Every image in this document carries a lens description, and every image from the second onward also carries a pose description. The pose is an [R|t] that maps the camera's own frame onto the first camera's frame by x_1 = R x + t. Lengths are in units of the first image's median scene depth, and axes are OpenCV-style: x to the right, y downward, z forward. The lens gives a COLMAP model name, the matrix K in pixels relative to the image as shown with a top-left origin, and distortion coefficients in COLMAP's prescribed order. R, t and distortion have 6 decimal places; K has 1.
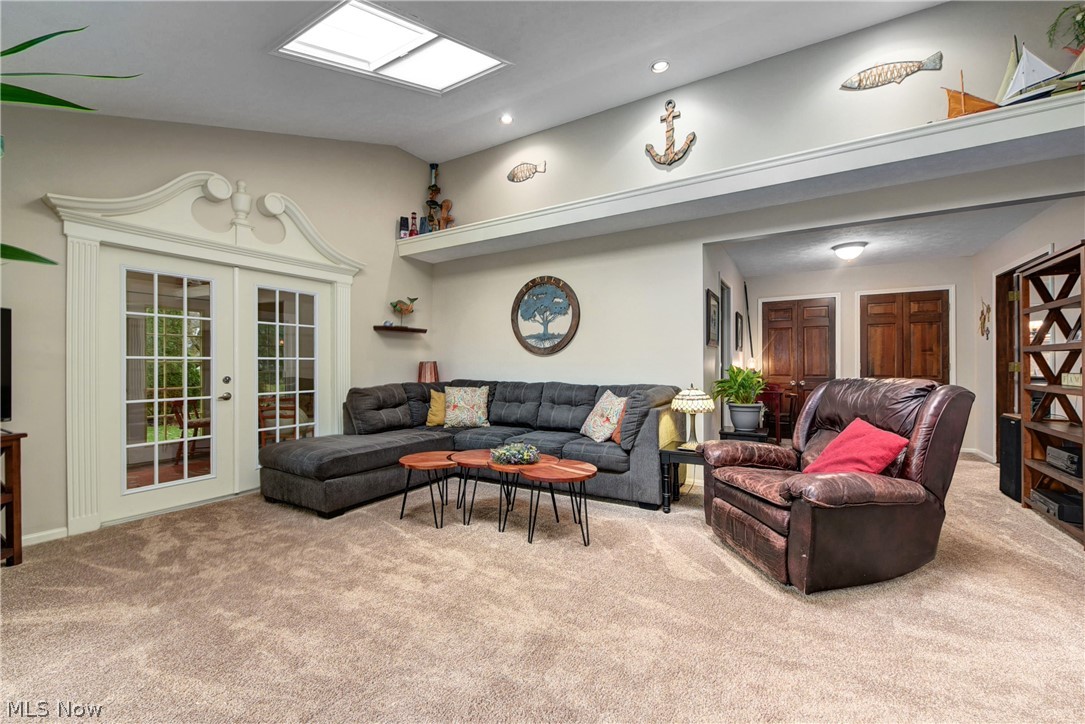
lens RADIAL K [[435.4, 0, 547.0], [0, 435.4, 365.0], [0, 0, 1]] dist [-0.007665, -0.000384]
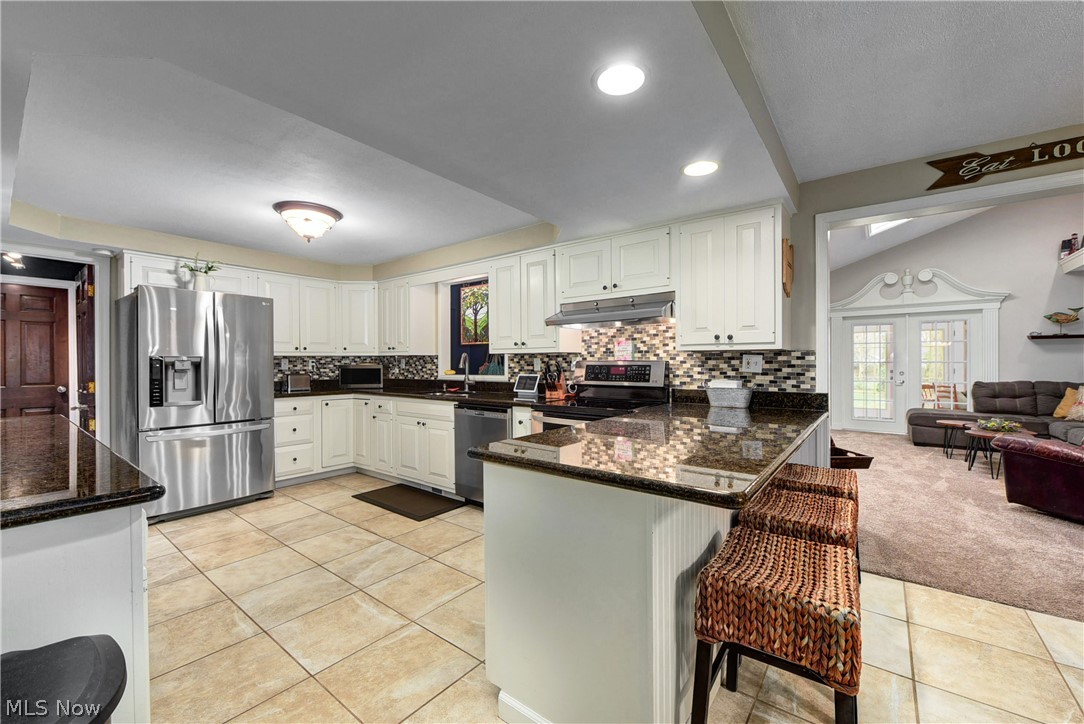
lens RADIAL K [[435.0, 0, 544.9], [0, 435.0, 367.0], [0, 0, 1]] dist [-0.007665, -0.000384]
pose [[-0.101532, 0.003204, -0.994827, 1.089968], [-0.000924, 0.999994, 0.003315, -0.002711], [0.994832, 0.001255, -0.101528, -0.307270]]
